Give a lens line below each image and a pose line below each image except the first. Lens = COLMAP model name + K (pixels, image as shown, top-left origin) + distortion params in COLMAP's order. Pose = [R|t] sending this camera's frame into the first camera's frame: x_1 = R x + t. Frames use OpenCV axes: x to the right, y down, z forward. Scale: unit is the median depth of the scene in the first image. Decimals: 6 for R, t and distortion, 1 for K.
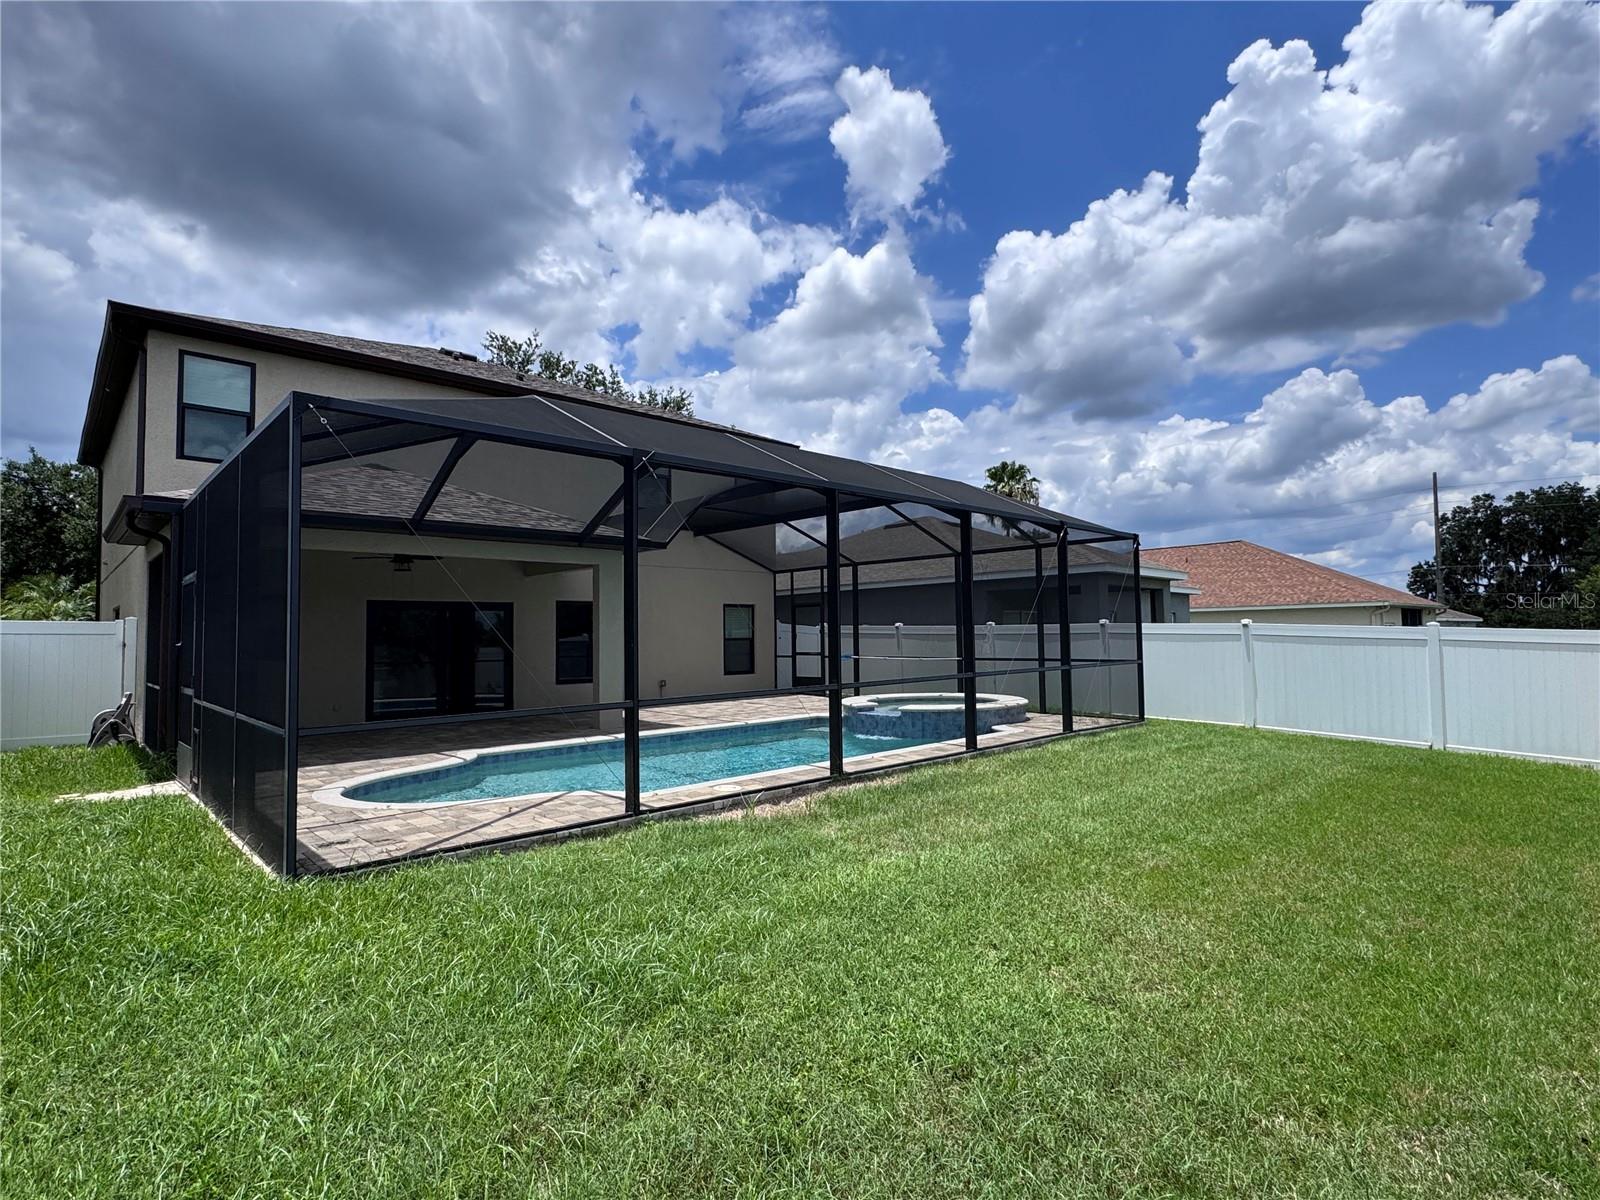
lens RADIAL K [[796.9, 0, 802.3], [0, 796.9, 596.6], [0, 0, 1]] dist [0.001144, 0.000086]
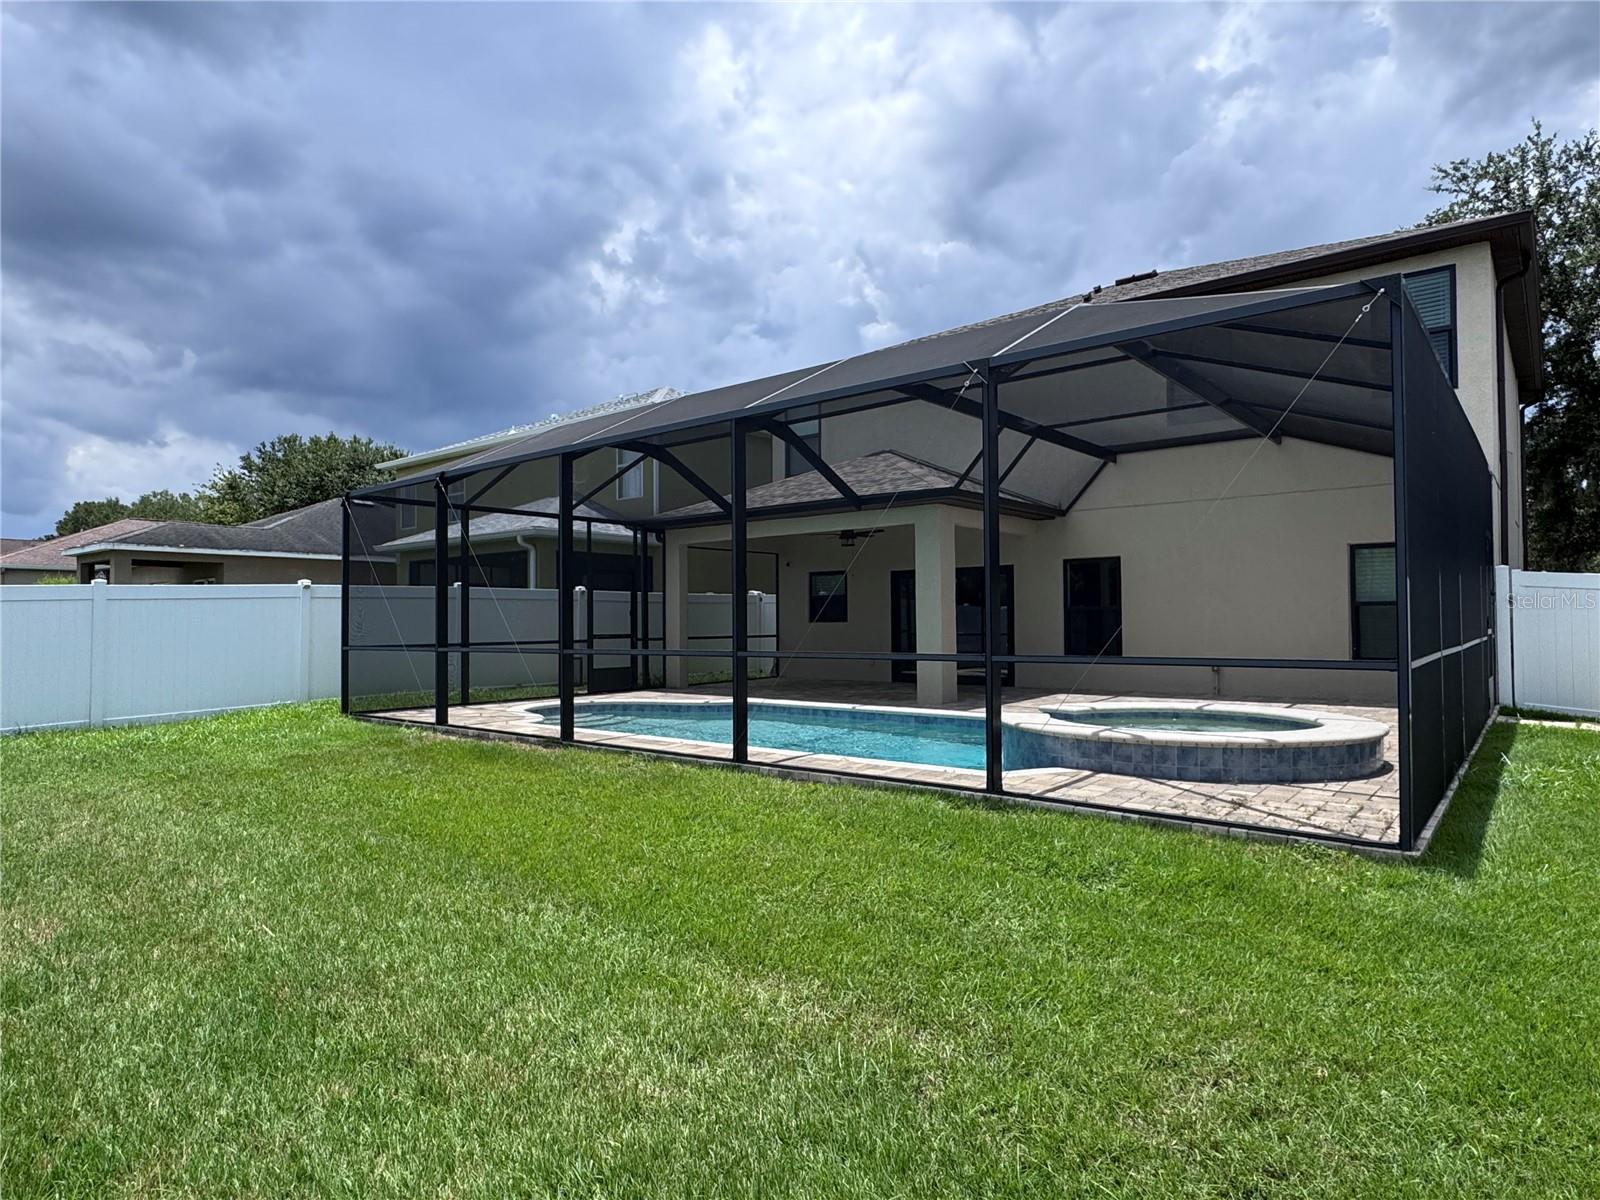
lens RADIAL K [[923.7, 0, 799.9], [0, 923.7, 604.7], [0, 0, 1]] dist [-0.000044, 0.000189]
pose [[0.125483, -0.009776, -0.992048, 0.972413], [0.056520, 0.998398, -0.002690, 0.064991], [0.990485, -0.055733, 0.125834, 0.920227]]
